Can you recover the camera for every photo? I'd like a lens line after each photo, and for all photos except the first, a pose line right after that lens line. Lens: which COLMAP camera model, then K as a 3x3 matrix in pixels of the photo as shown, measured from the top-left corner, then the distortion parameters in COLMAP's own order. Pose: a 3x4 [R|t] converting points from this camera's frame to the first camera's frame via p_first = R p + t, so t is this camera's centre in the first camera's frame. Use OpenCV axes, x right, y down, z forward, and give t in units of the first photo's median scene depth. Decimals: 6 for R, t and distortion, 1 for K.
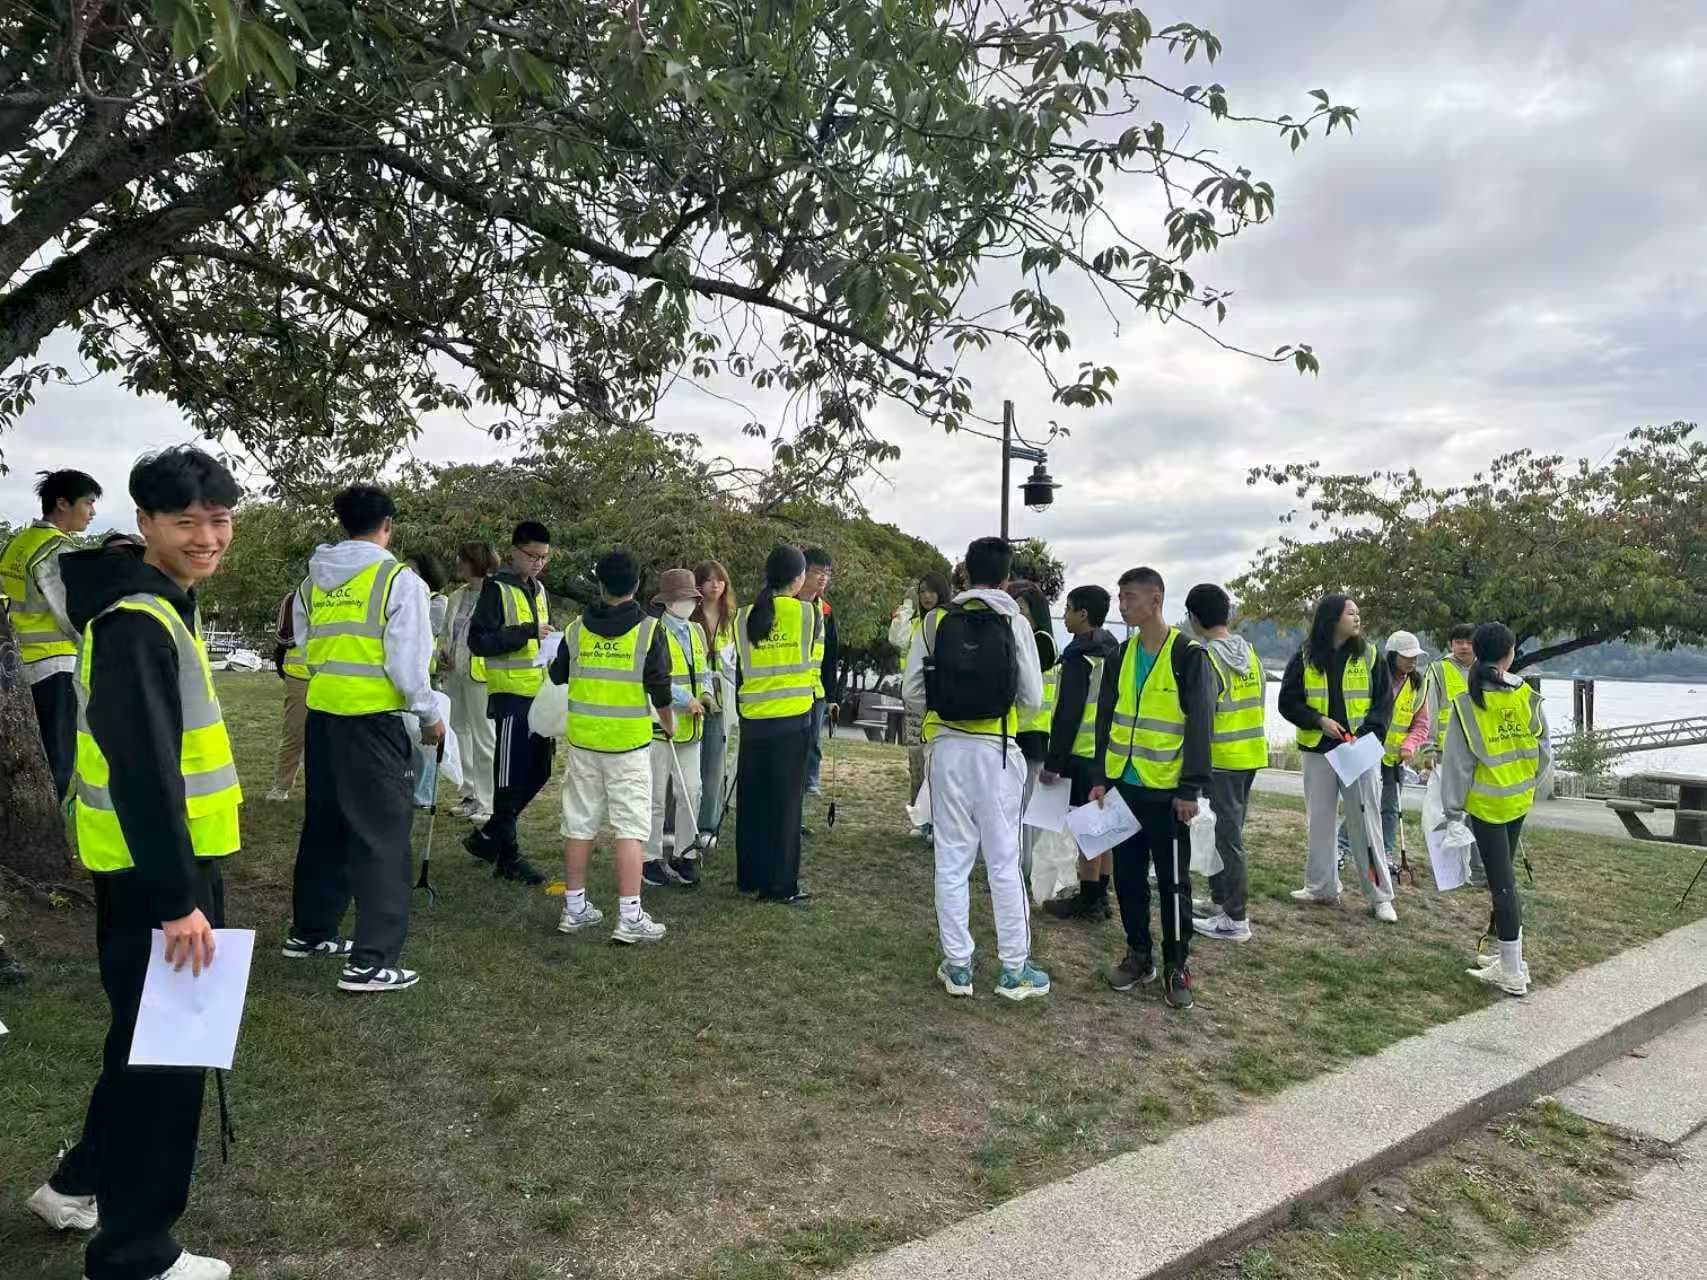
lens RADIAL K [[1180.4, 0, 853.5], [0, 1180.4, 640.0], [0, 0, 1]] dist [0.148925, -0.286487]
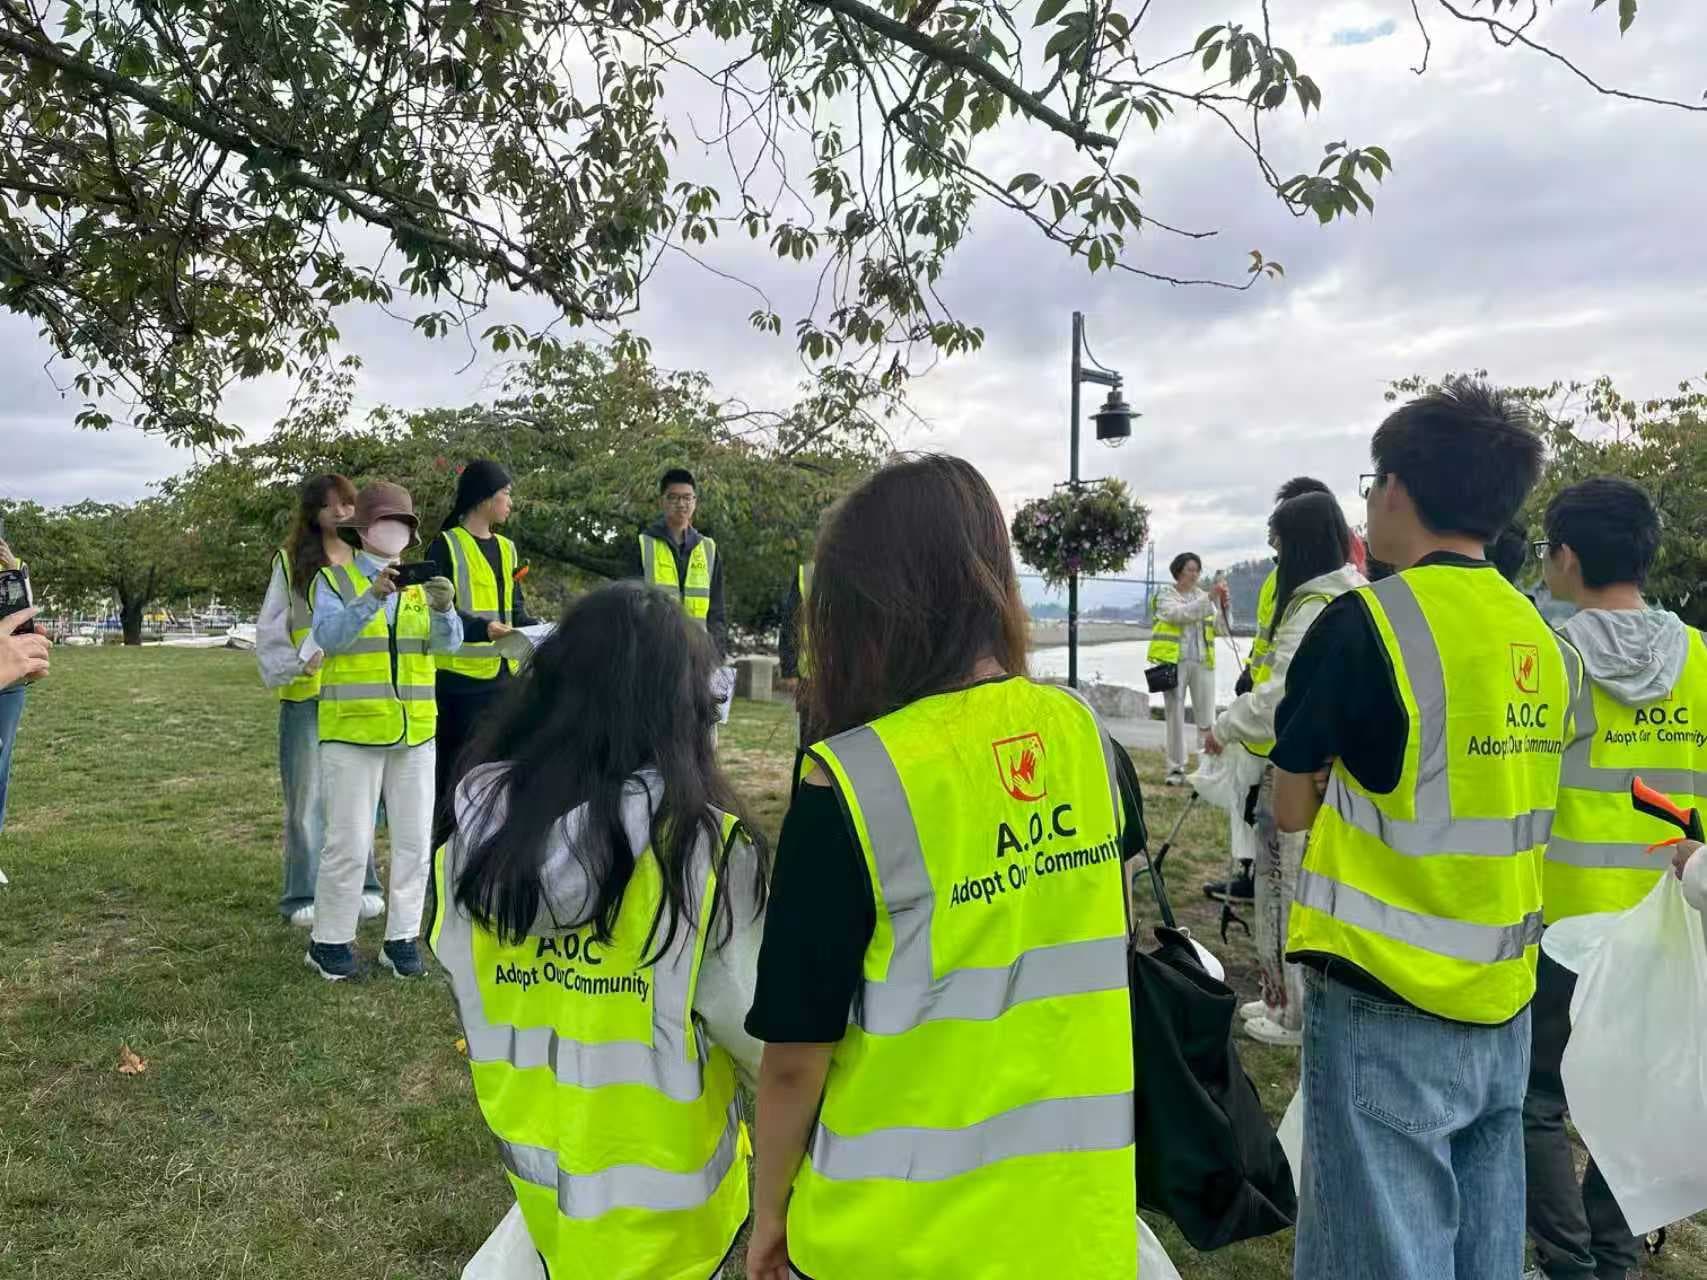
lens RADIAL K [[1180.4, 0, 853.5], [0, 1180.4, 640.0], [0, 0, 1]] dist [0.148925, -0.286487]
pose [[0.999727, -0.018239, -0.014618, -0.018155], [0.018680, 0.999358, 0.030582, -0.000903], [0.014051, -0.030847, 0.999425, 0.154320]]
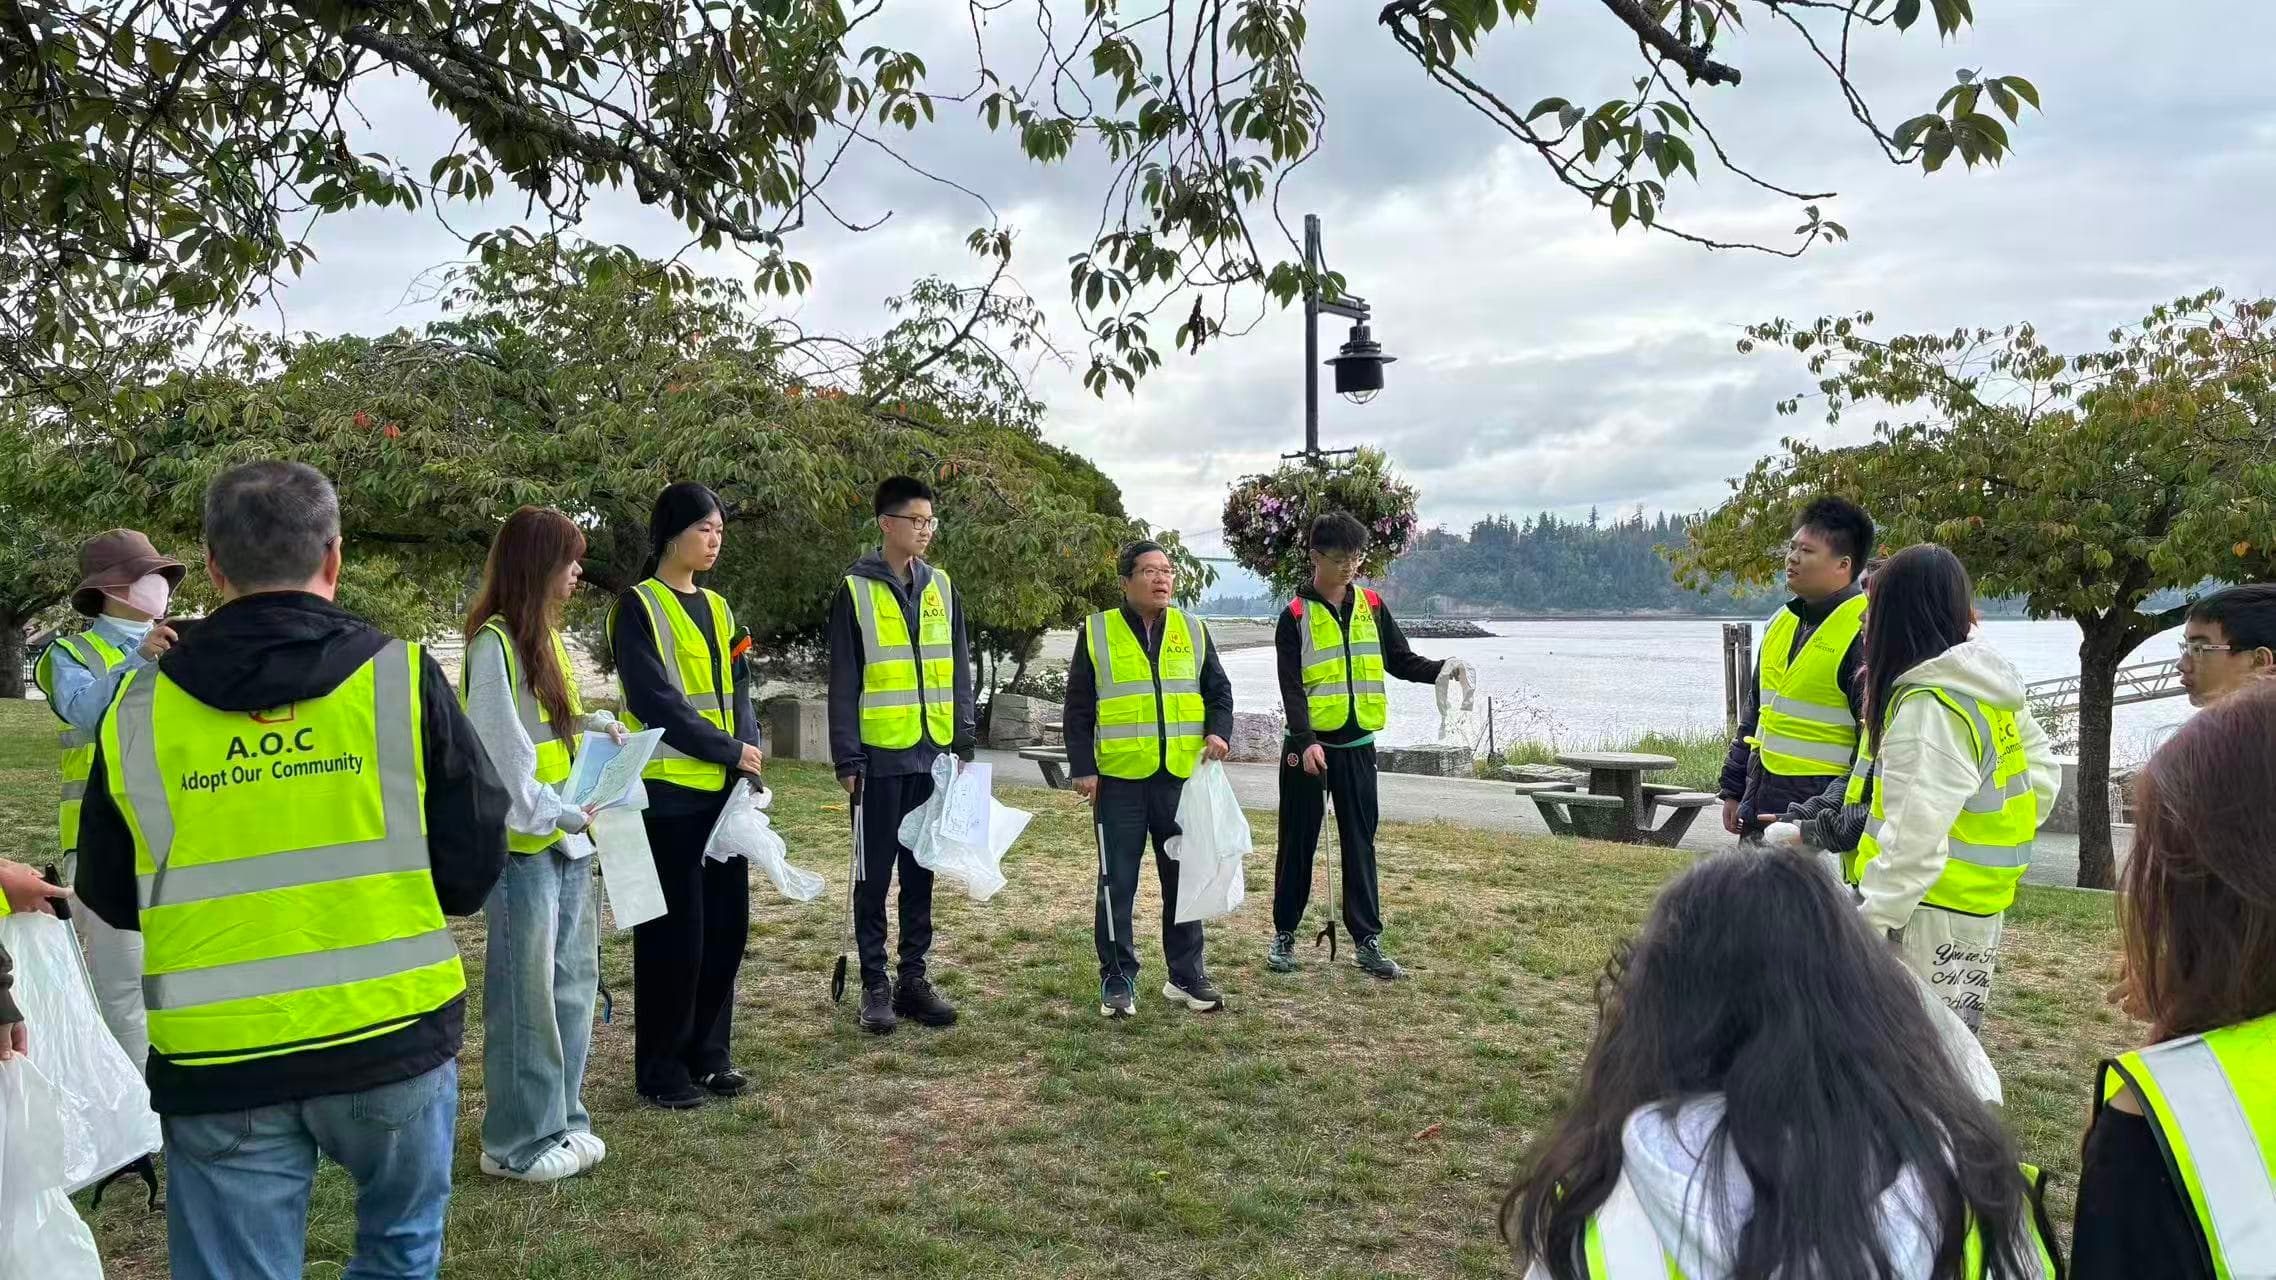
lens RADIAL K [[1703.0, 0, 1138.0], [0, 1703.0, 640.0], [0, 0, 1]] dist [0.026993, -0.000274]
pose [[0.989195, -0.034873, 0.142397, -0.083501], [0.030827, 0.999059, 0.030518, -0.018220], [-0.143327, -0.025798, 0.989339, 0.161772]]
